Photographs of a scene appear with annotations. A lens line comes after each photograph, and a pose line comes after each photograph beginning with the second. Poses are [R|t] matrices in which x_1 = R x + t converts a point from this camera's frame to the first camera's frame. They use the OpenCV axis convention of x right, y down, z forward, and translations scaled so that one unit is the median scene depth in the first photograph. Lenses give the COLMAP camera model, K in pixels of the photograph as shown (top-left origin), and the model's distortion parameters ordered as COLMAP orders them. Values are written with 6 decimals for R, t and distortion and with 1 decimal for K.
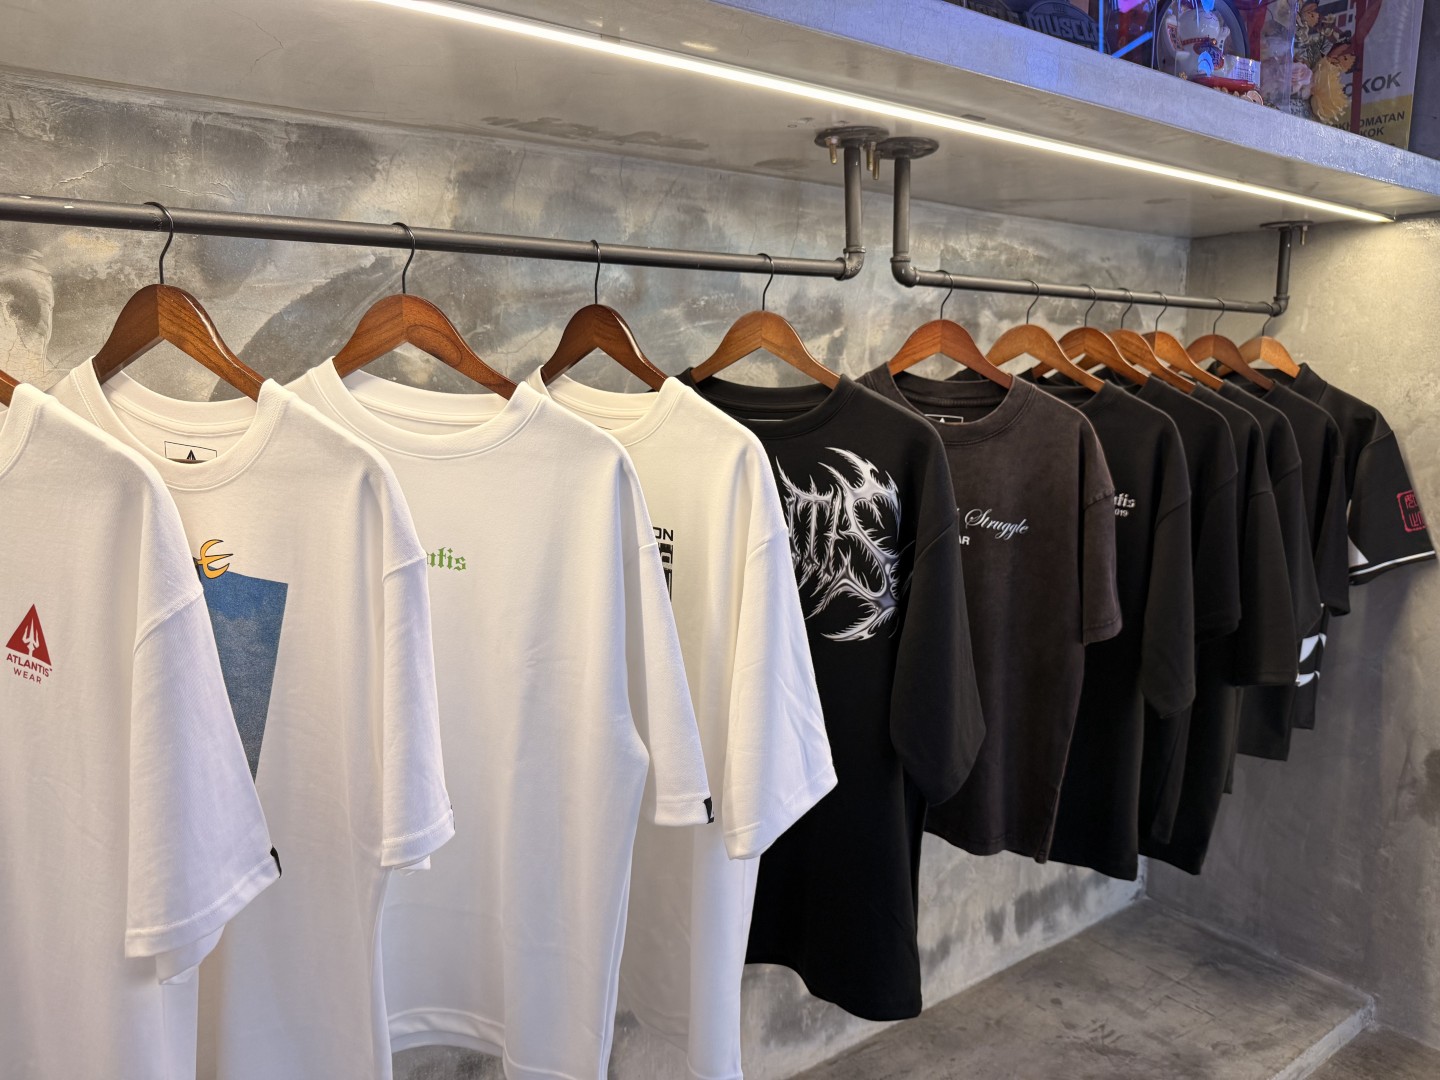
lens RADIAL K [[1015.5, 0, 720.0], [0, 1015.5, 540.0], [0, 0, 1]] dist [-0.001283, -0.003888]
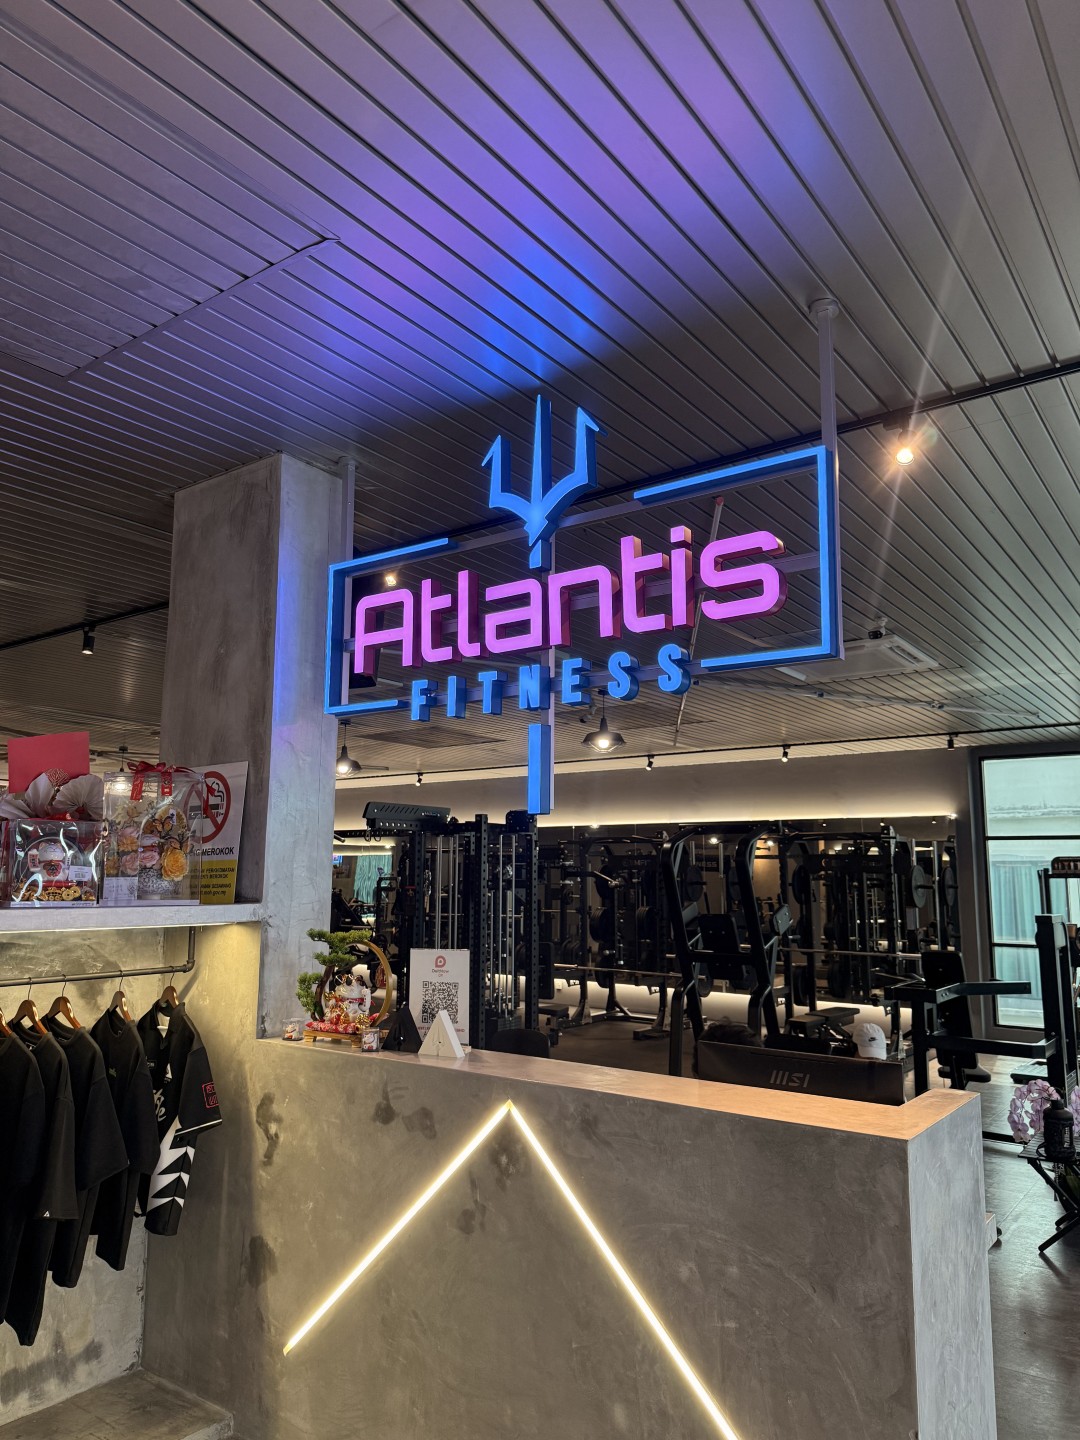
lens RADIAL K [[1015.5, 0, 540.0], [0, 1015.5, 720.0], [0, 0, 1]] dist [-0.001283, -0.003888]
pose [[0.955080, 0.051312, 0.291872, 0.551353], [0.039411, 0.954155, -0.296706, -0.084850], [-0.293715, 0.294881, 0.909273, -0.830471]]
